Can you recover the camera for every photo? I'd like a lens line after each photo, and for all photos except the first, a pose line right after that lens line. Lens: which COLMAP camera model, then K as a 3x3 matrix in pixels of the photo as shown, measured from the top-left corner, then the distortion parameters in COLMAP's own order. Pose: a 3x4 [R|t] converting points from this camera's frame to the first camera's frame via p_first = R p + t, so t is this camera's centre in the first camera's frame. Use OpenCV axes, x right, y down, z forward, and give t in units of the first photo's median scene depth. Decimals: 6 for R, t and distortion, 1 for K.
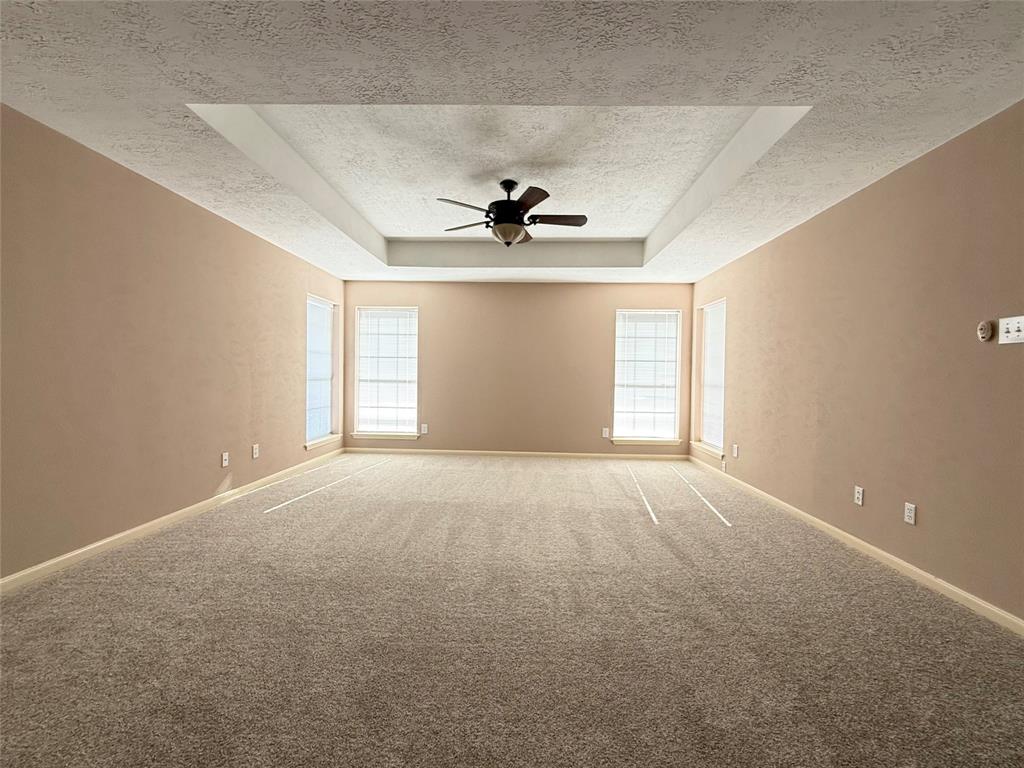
lens RADIAL K [[442.2, 0, 512.0], [0, 442.2, 384.0], [0, 0, 1]] dist [-0.000341, 0.000387]
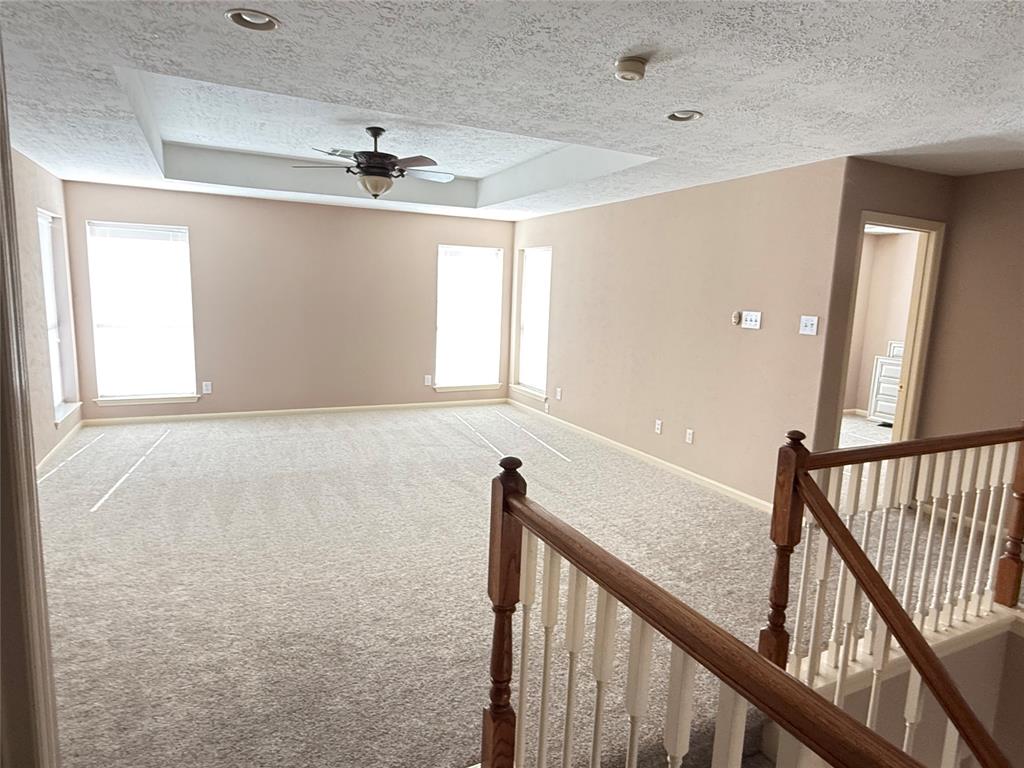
lens RADIAL K [[597.2, 0, 508.6], [0, 597.2, 383.1], [0, 0, 1]] dist [0.004759, -0.002815]
pose [[0.885098, -0.055731, 0.462056, -0.251887], [-0.011431, 0.989902, 0.141295, -0.072815], [-0.465265, -0.130342, 0.875523, -0.202204]]
